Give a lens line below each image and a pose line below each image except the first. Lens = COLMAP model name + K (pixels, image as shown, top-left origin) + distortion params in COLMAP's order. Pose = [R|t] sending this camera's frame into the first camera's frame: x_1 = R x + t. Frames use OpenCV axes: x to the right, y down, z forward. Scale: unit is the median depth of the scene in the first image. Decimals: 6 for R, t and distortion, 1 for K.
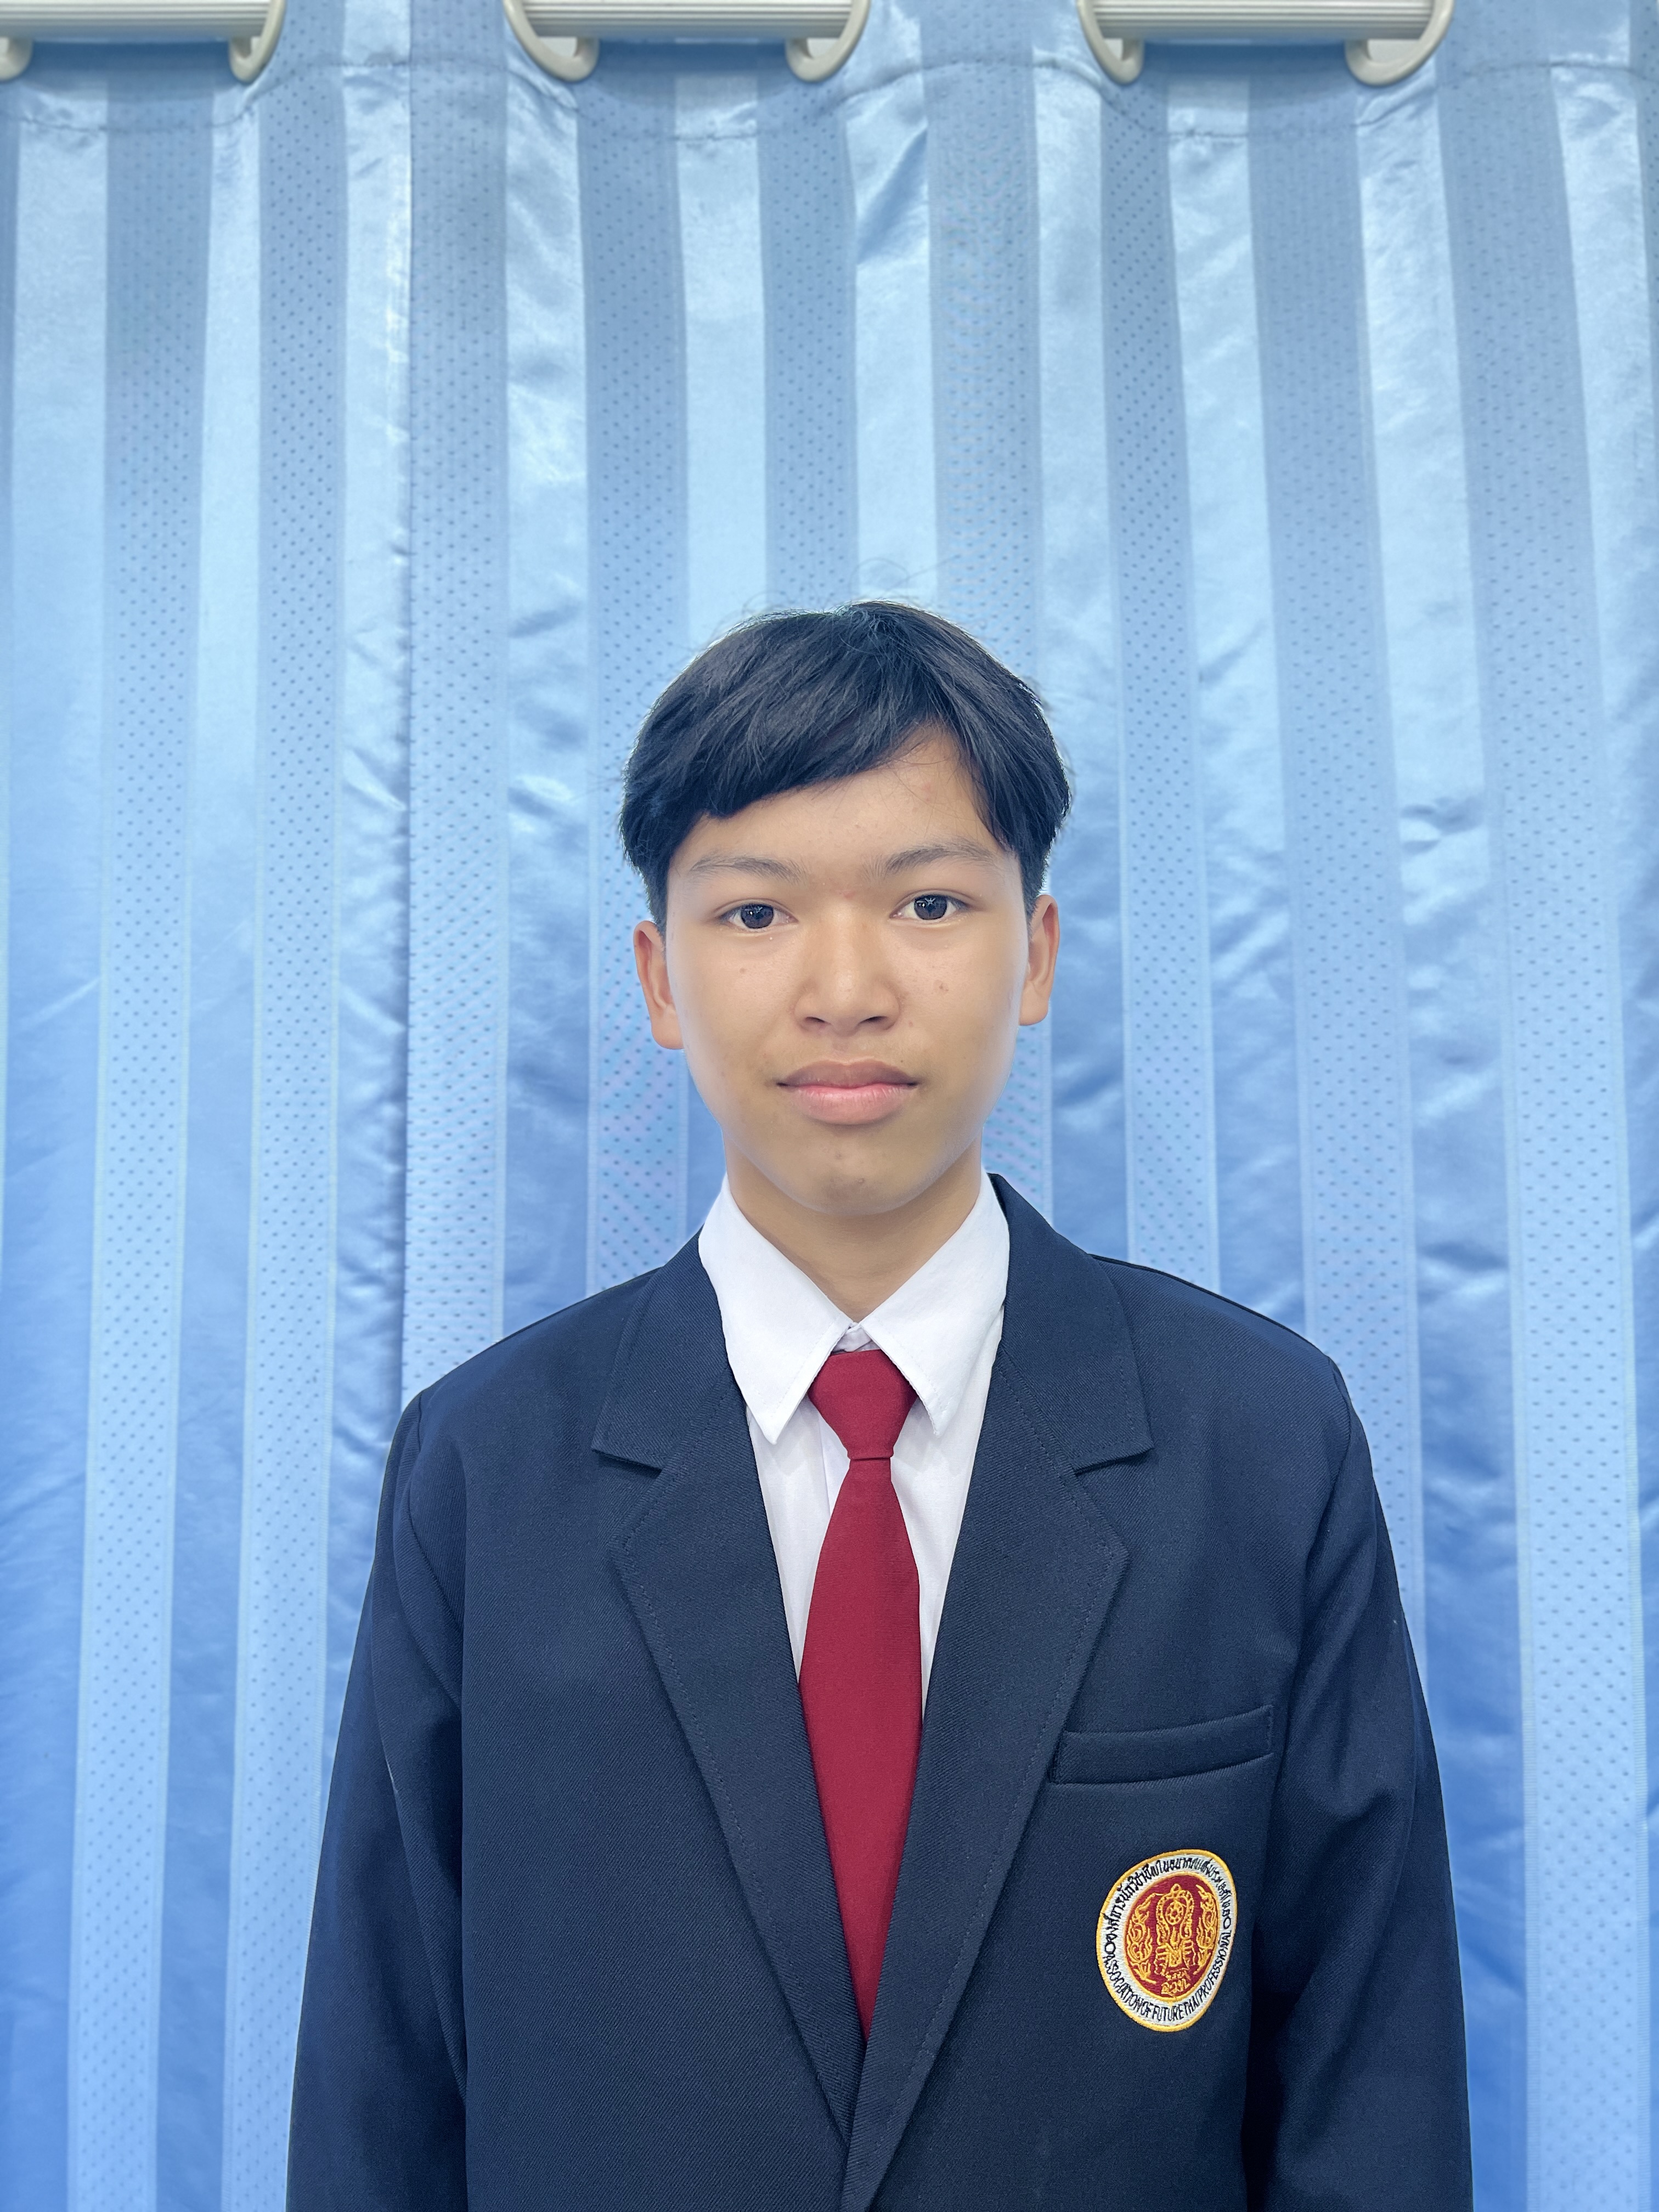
lens RADIAL K [[1571.5, 0, 870.9], [0, 1571.5, 1129.5], [0, 0, 1]] dist [0.042028, -0.028652]
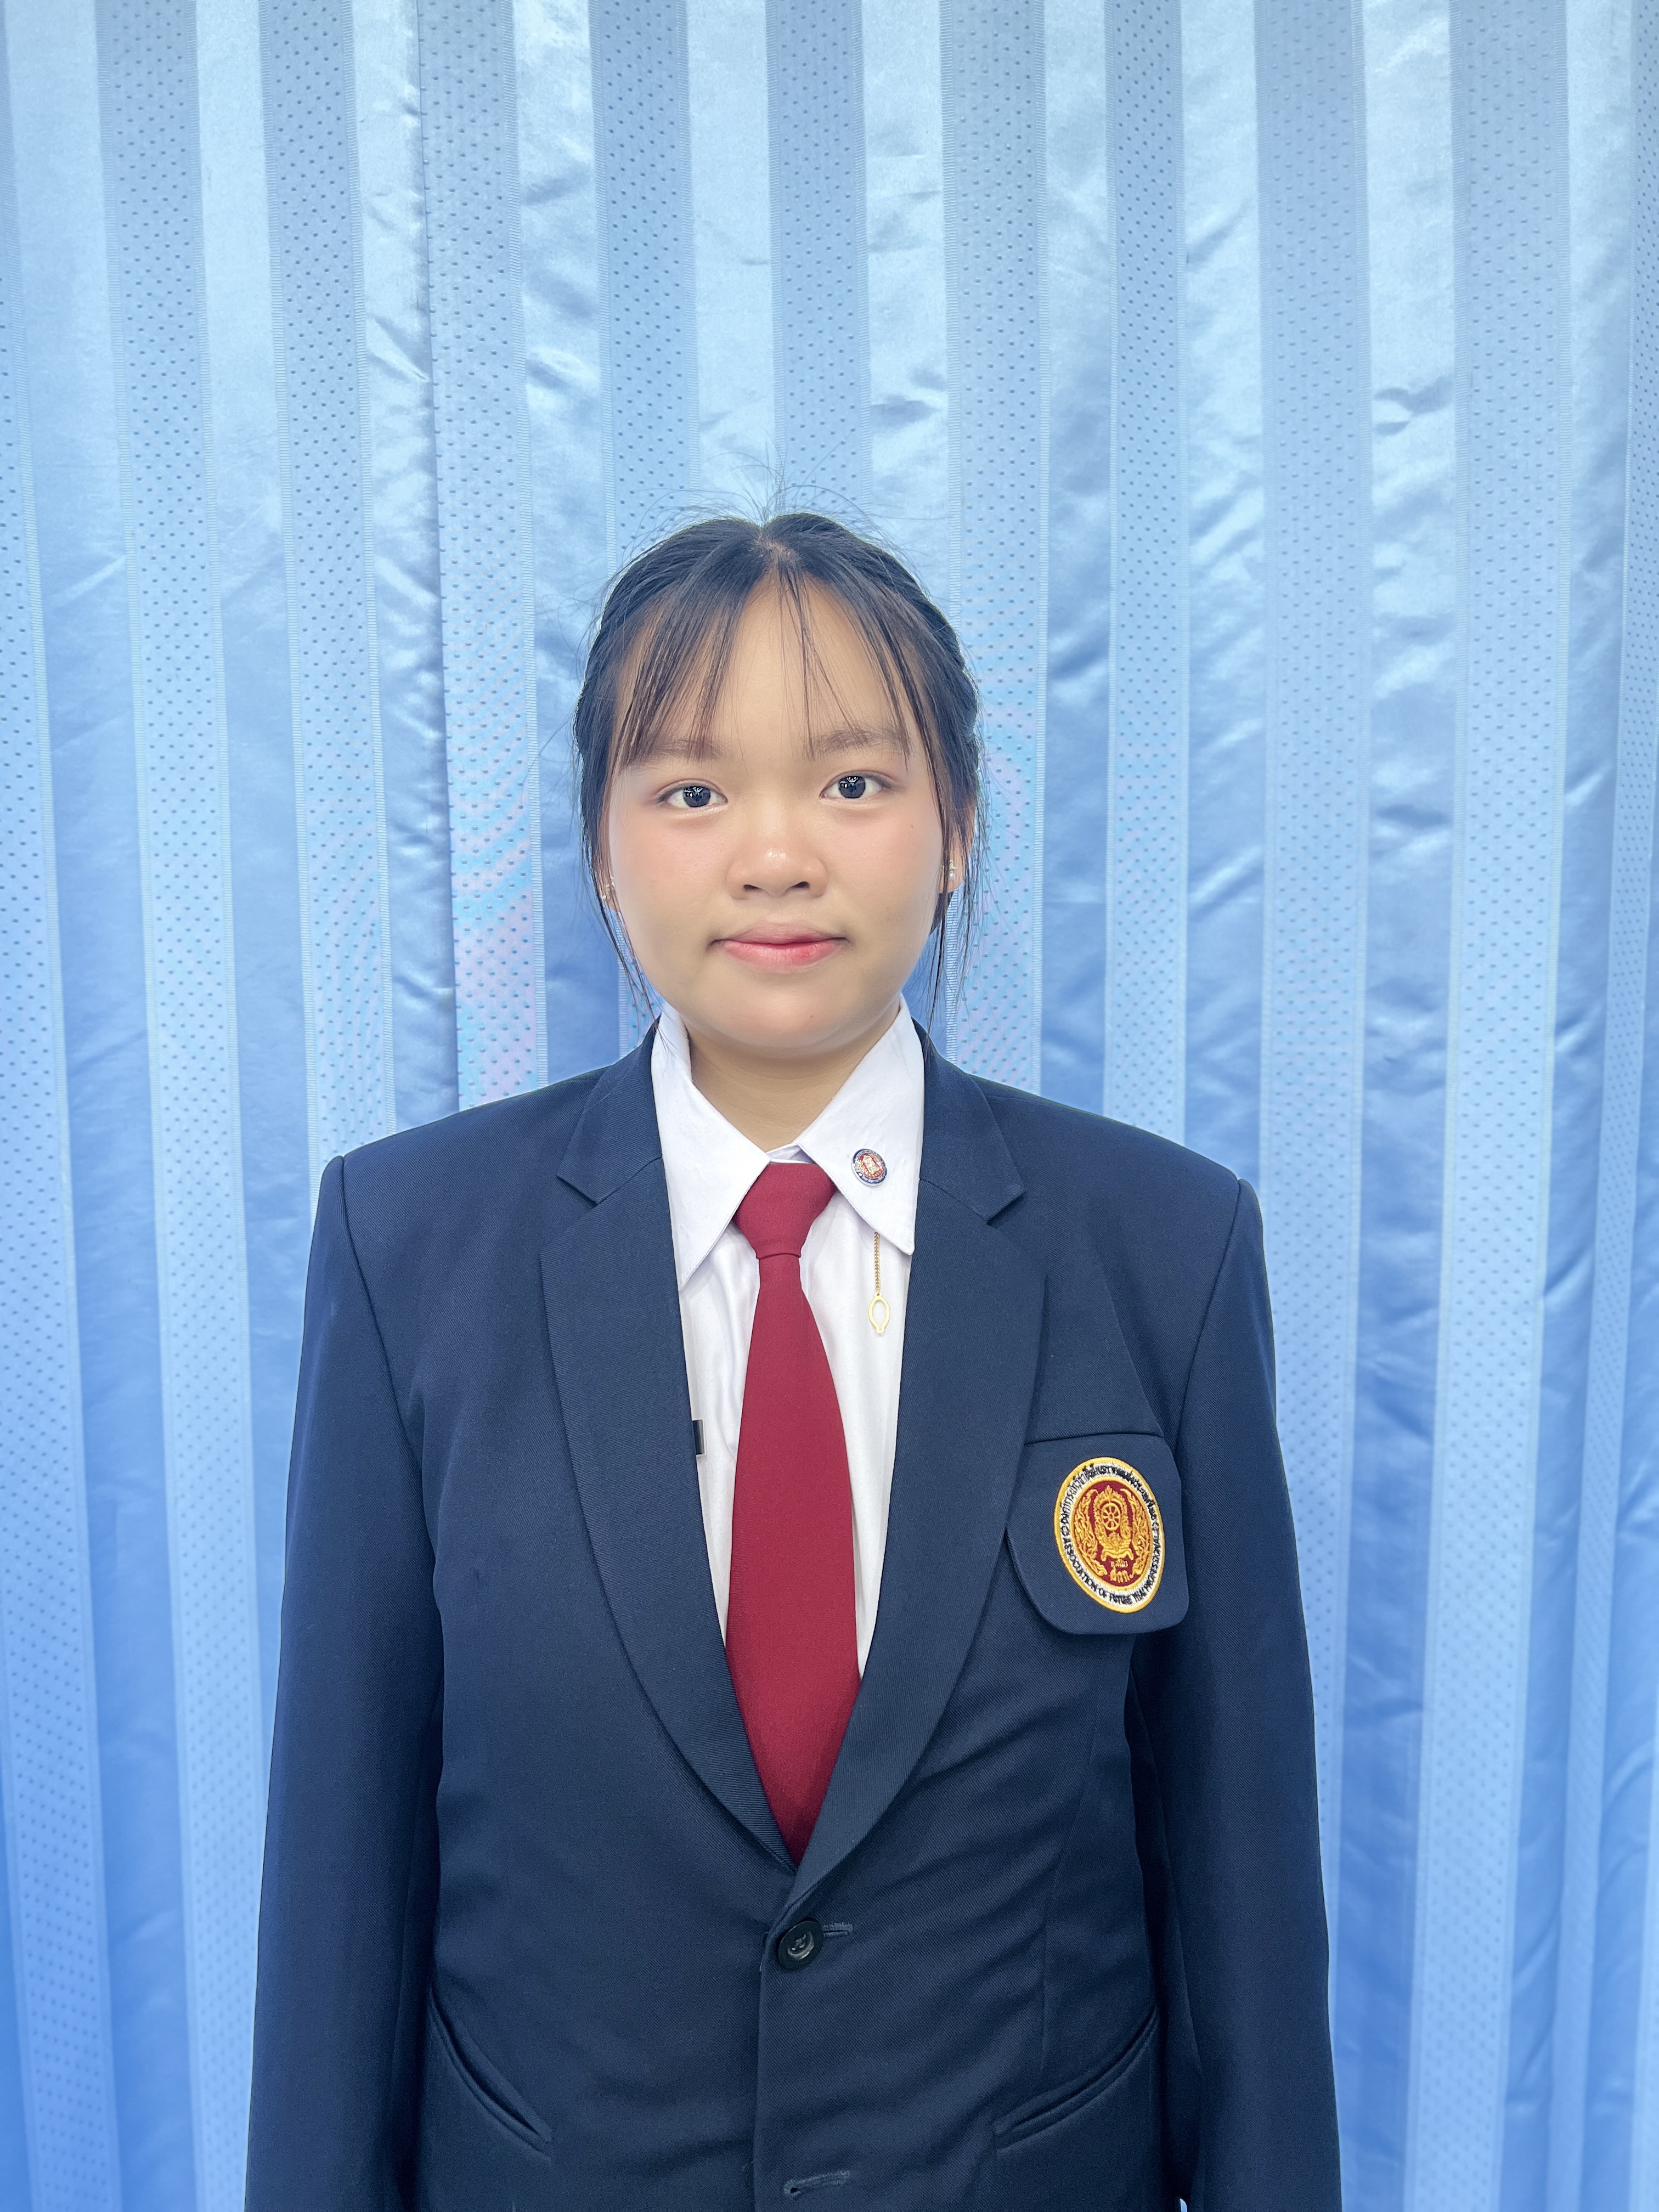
lens RADIAL K [[1571.5, 0, 783.9], [0, 1571.5, 1049.4], [0, 0, 1]] dist [0.042028, -0.028652]
pose [[0.998737, -0.011993, 0.048786, -0.115482], [0.004978, 0.989934, 0.141444, 0.080514], [-0.049991, -0.141022, 0.988743, -0.089977]]
